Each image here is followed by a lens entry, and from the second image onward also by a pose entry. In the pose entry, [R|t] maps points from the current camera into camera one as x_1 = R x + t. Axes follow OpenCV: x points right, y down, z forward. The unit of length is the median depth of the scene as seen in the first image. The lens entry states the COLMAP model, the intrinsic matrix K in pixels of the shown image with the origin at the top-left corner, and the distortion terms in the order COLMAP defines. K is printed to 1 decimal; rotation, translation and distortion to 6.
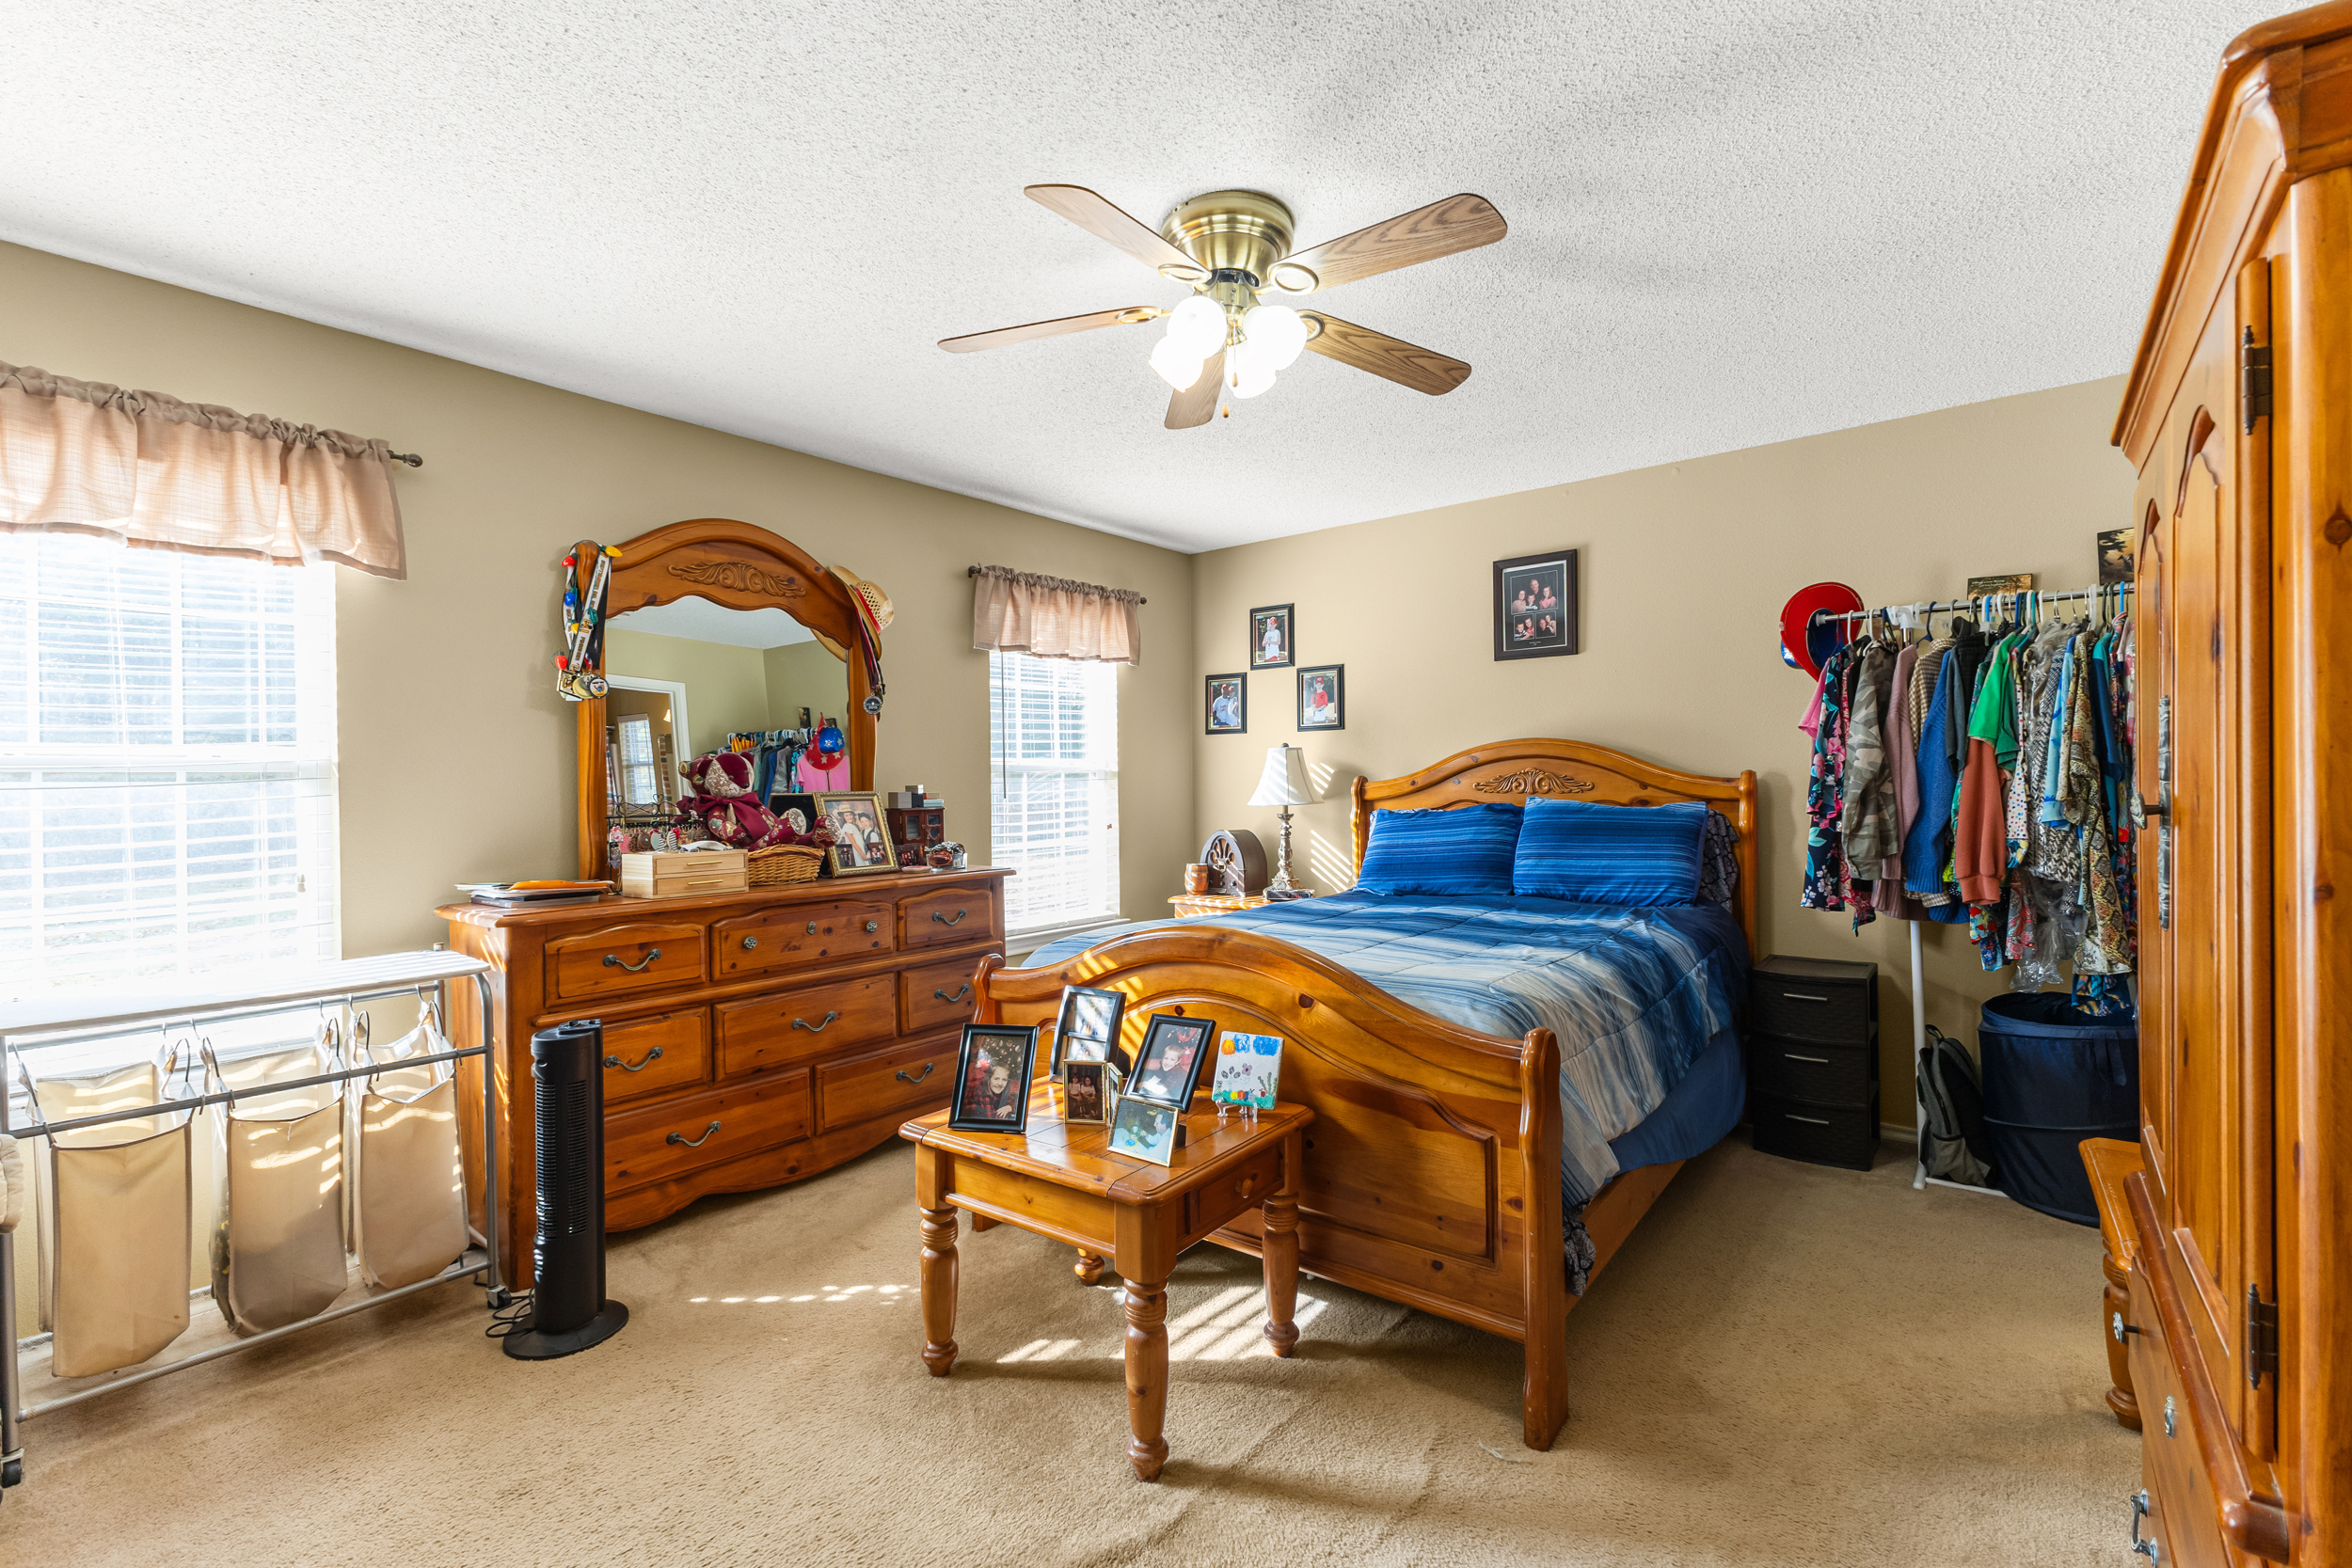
lens RADIAL K [[1024.3, 0, 1179.9], [0, 1024.3, 796.6], [0, 0, 1]] dist [0.006861, 0.000363]
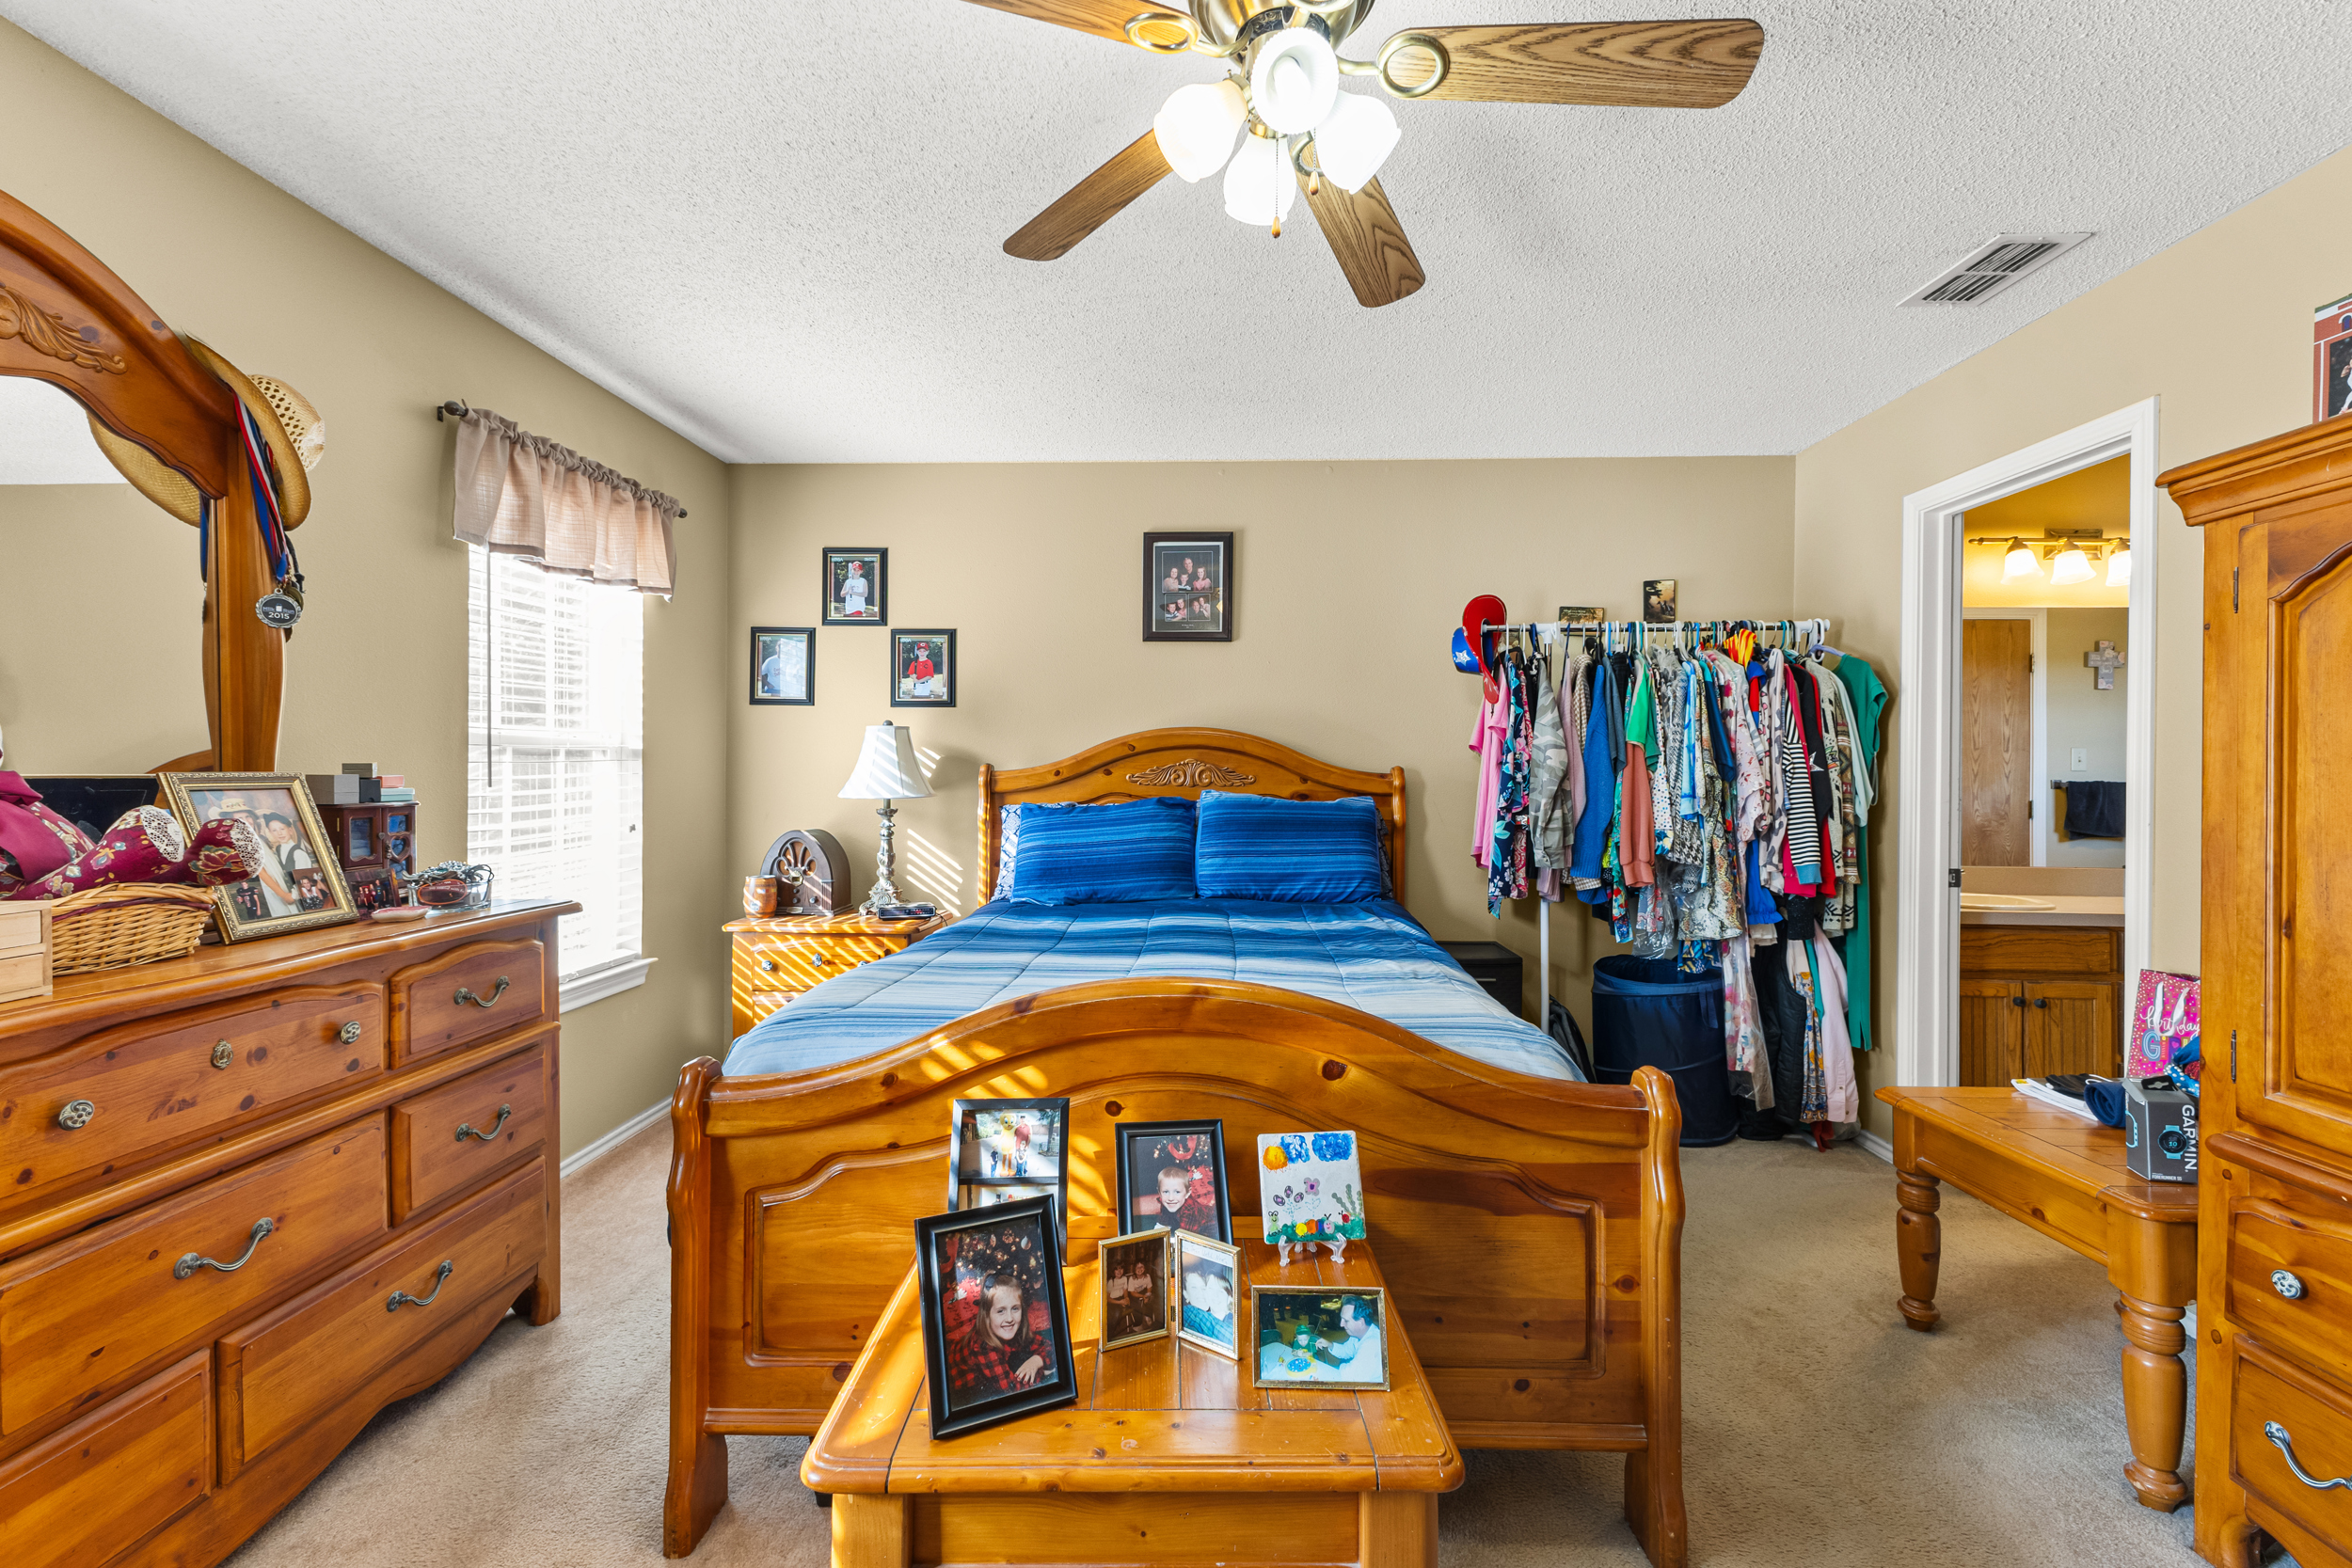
lens RADIAL K [[1021.5, 0, 1179.7], [0, 1021.5, 780.1], [0, 0, 1]] dist [0.008981, -0.000309]
pose [[0.802513, 0.012226, 0.596510, -0.254236], [-0.008053, 0.999921, -0.009661, 0.000236], [-0.596580, 0.002950, 0.802548, 0.303026]]
